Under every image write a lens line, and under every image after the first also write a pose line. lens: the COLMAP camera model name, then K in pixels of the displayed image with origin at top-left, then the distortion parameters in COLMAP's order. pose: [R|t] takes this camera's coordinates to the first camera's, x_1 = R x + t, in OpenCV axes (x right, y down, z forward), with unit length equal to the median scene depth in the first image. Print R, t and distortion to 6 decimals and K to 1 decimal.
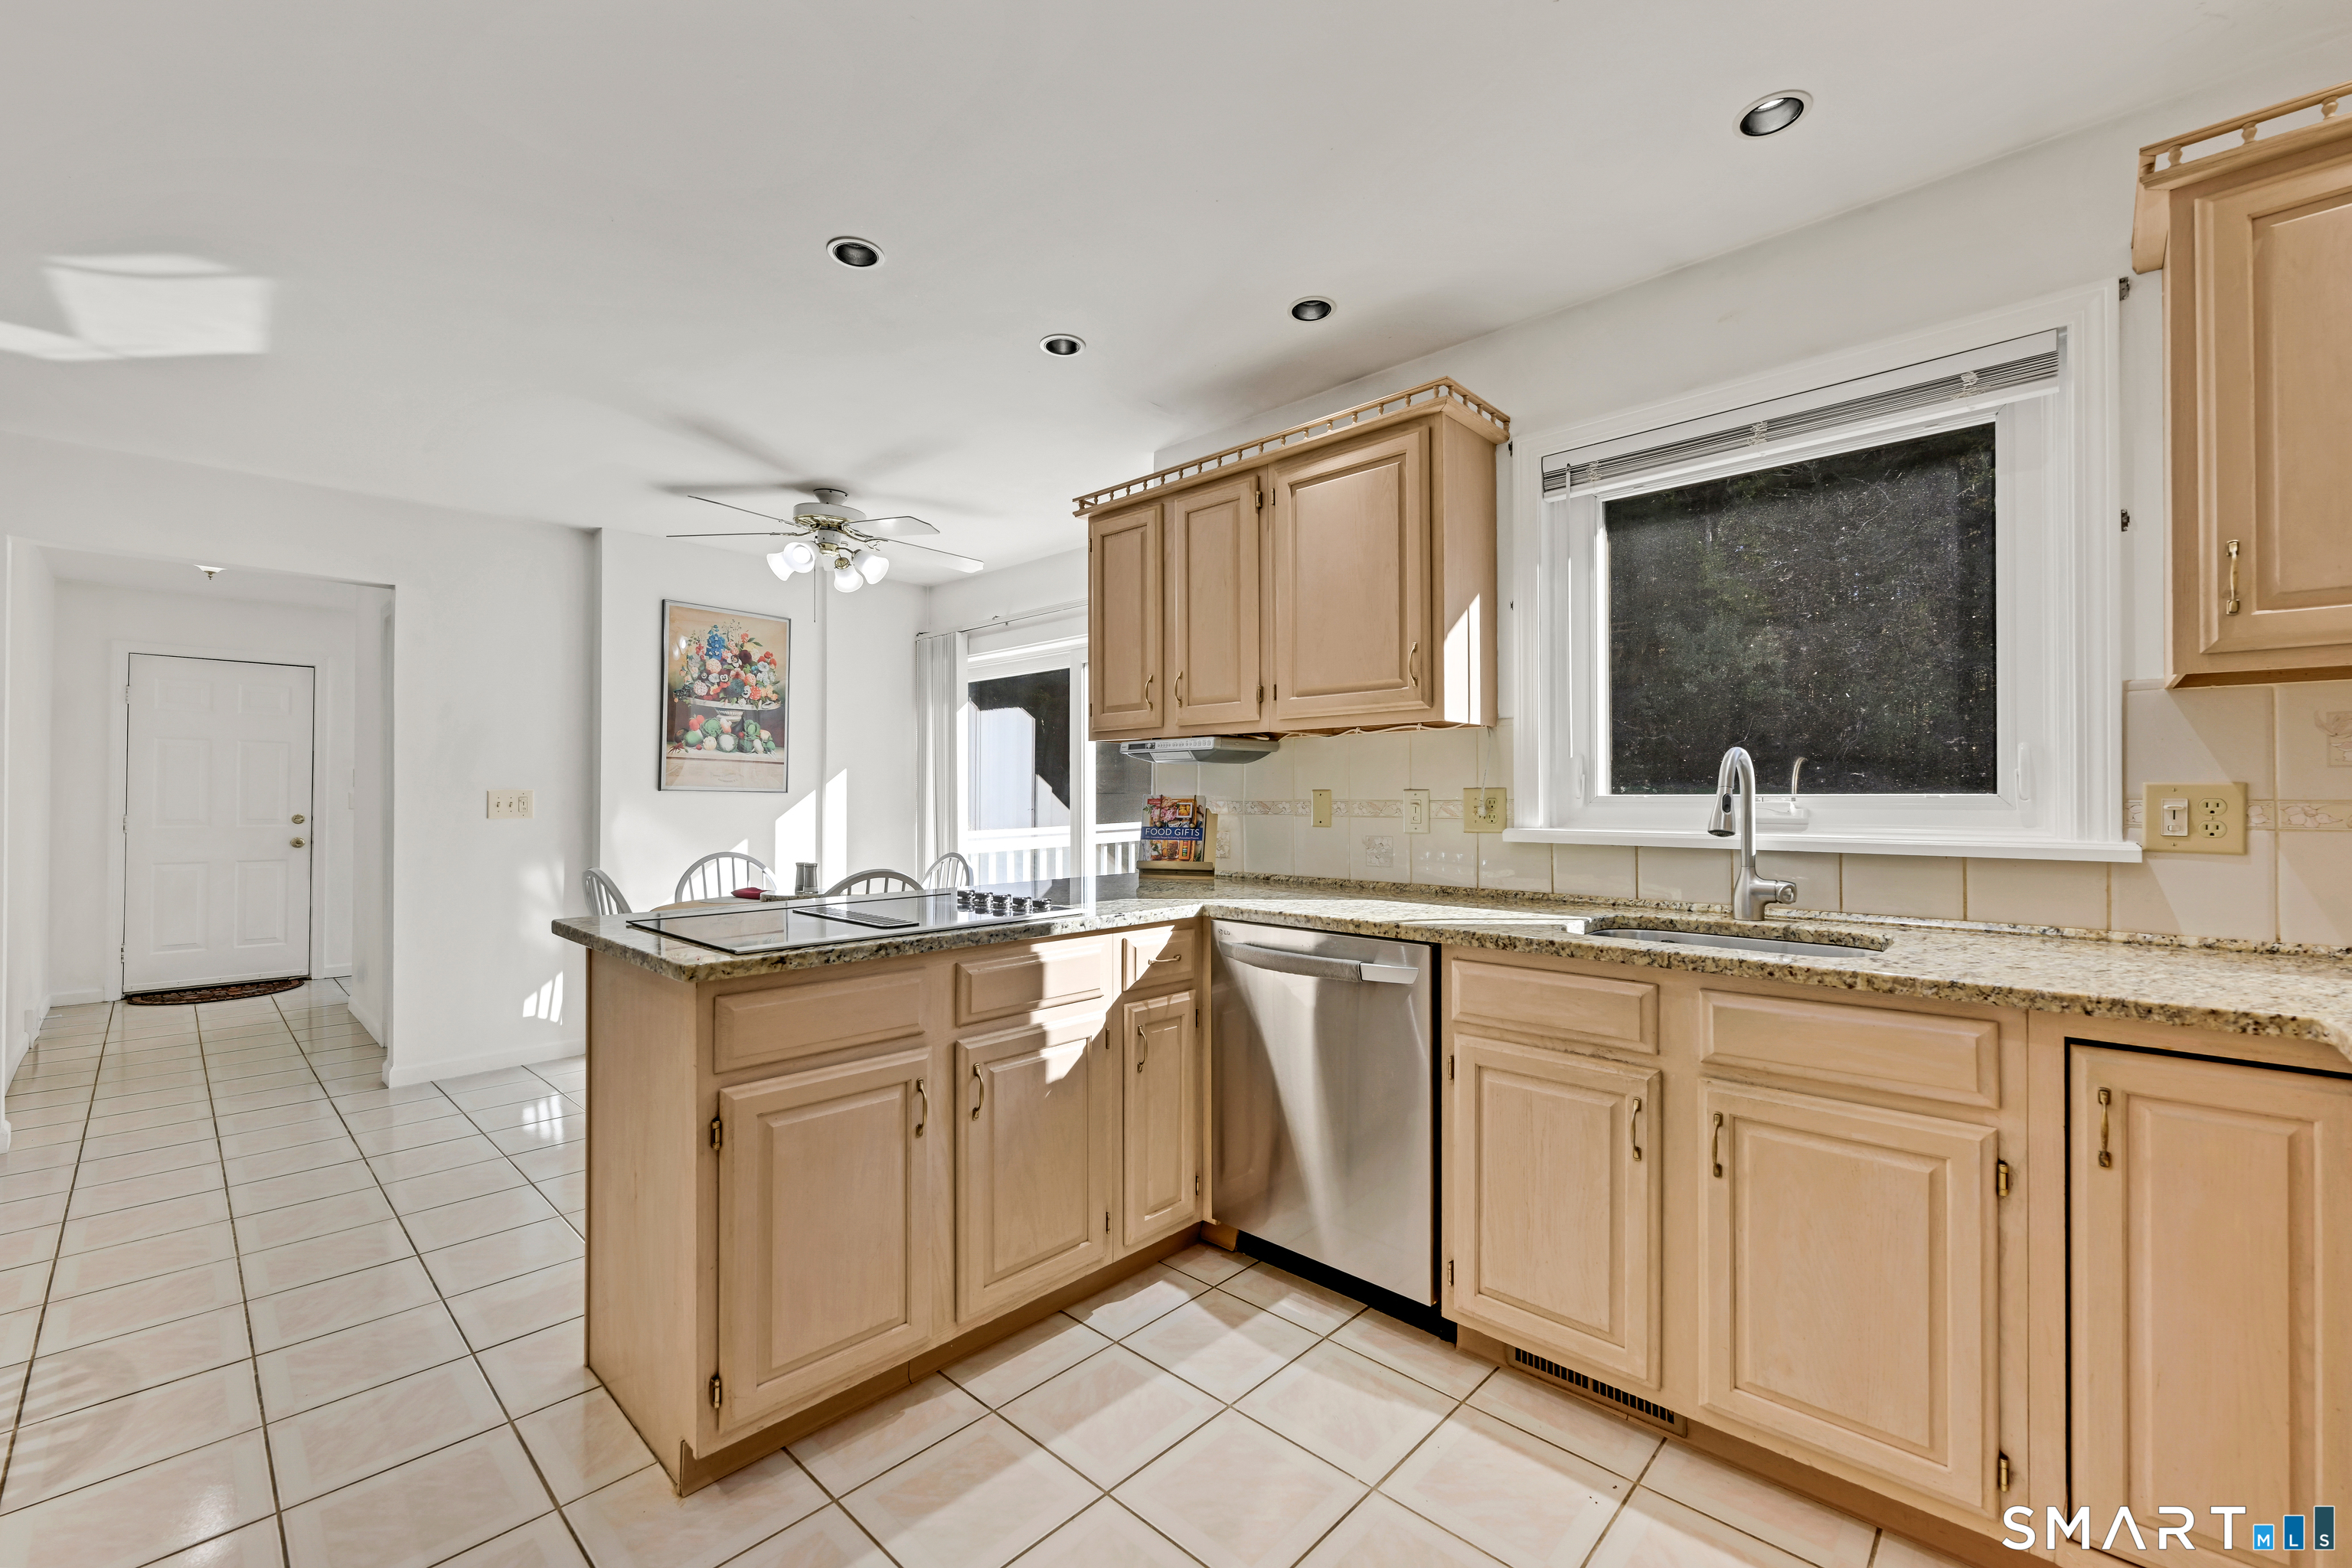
lens RADIAL K [[942.2, 0, 1156.3], [0, 942.2, 791.1], [0, 0, 1]] dist [-0.002116, 0.000233]
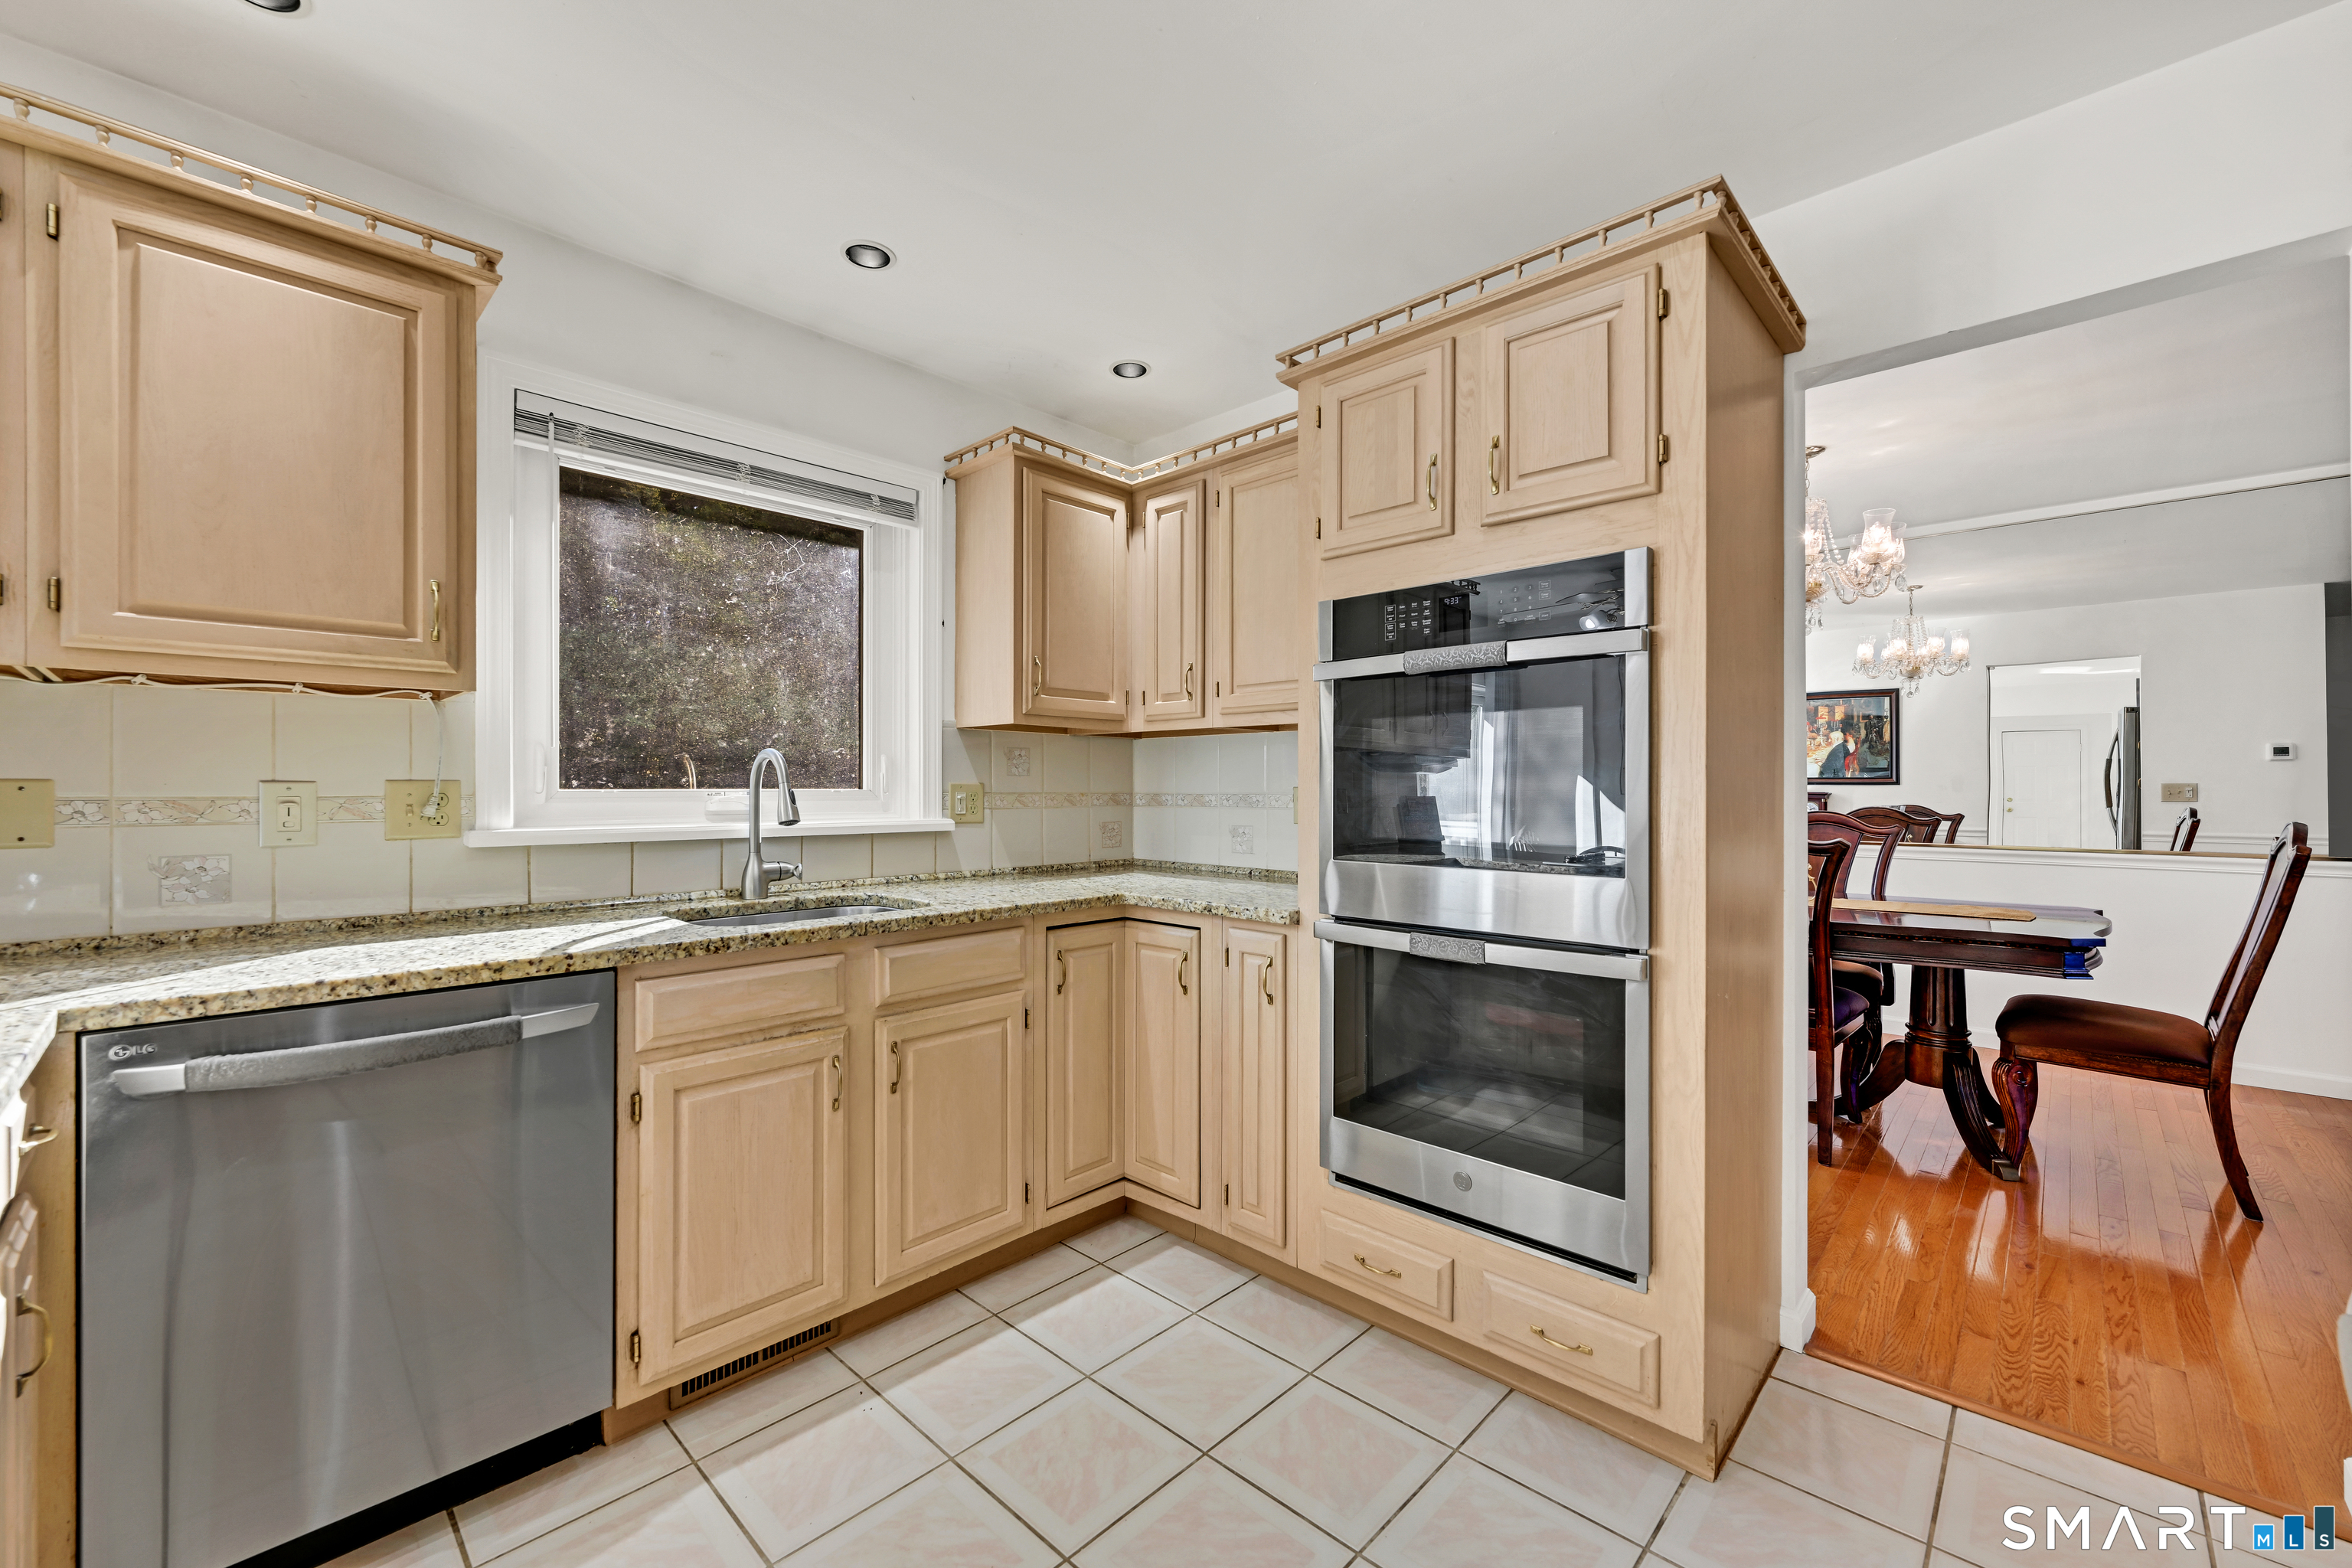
lens RADIAL K [[942.2, 0, 1172.5], [0, 942.2, 794.8], [0, 0, 1]] dist [-0.002116, 0.000233]
pose [[0.006471, -0.003853, 0.999972, -0.555147], [-0.004255, 0.999983, 0.003881, 0.003812], [-0.999970, -0.004280, 0.006455, 0.522593]]
